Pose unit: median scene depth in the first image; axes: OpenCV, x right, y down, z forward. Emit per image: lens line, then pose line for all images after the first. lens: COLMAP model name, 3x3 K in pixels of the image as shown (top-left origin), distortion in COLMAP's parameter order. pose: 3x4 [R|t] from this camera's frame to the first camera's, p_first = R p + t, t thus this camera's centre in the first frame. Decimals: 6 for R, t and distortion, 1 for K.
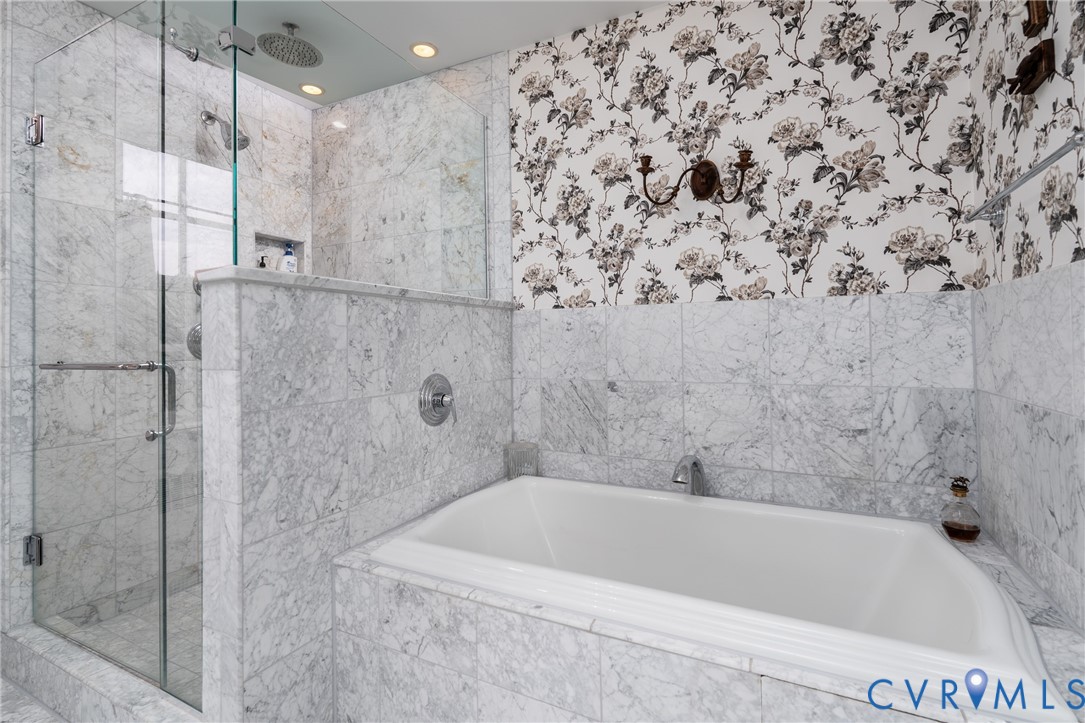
lens RADIAL K [[497.9, 0, 565.1], [0, 497.9, 333.9], [0, 0, 1]] dist [-0.002937, -0.000781]
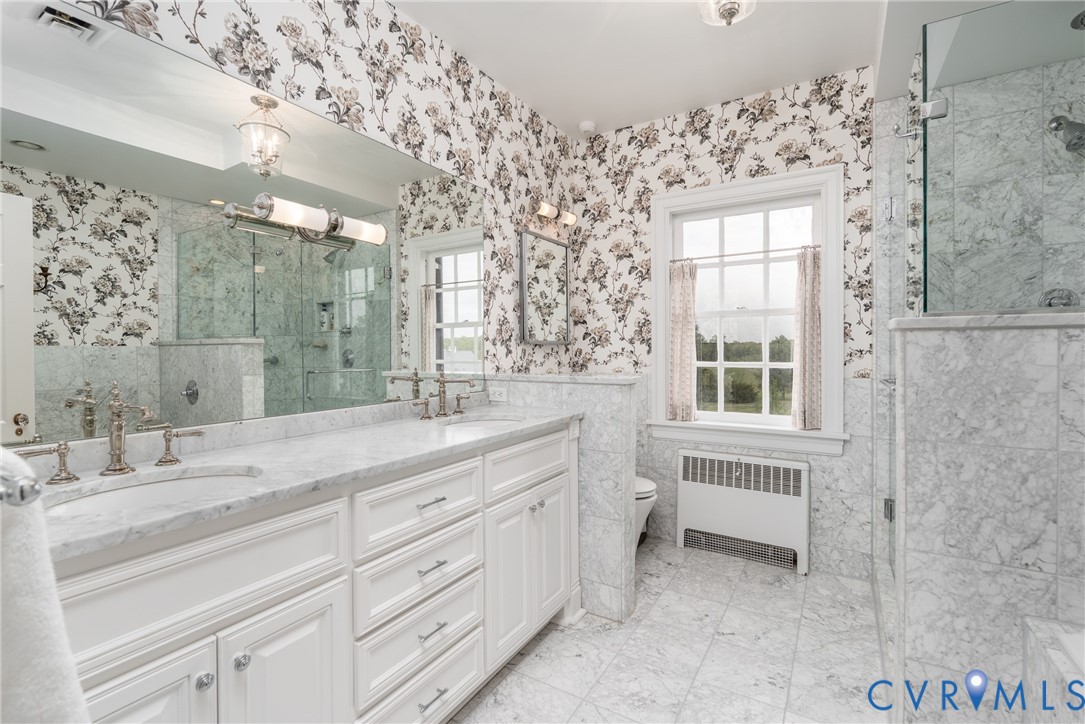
lens RADIAL K [[497.9, 0, 543.1], [0, 497.9, 357.0], [0, 0, 1]] dist [-0.002937, -0.000781]
pose [[-0.090819, 0.032939, -0.995323, 0.563333], [0.021056, 0.999293, 0.031149, -0.086540], [0.995645, -0.018129, -0.091449, 0.212948]]
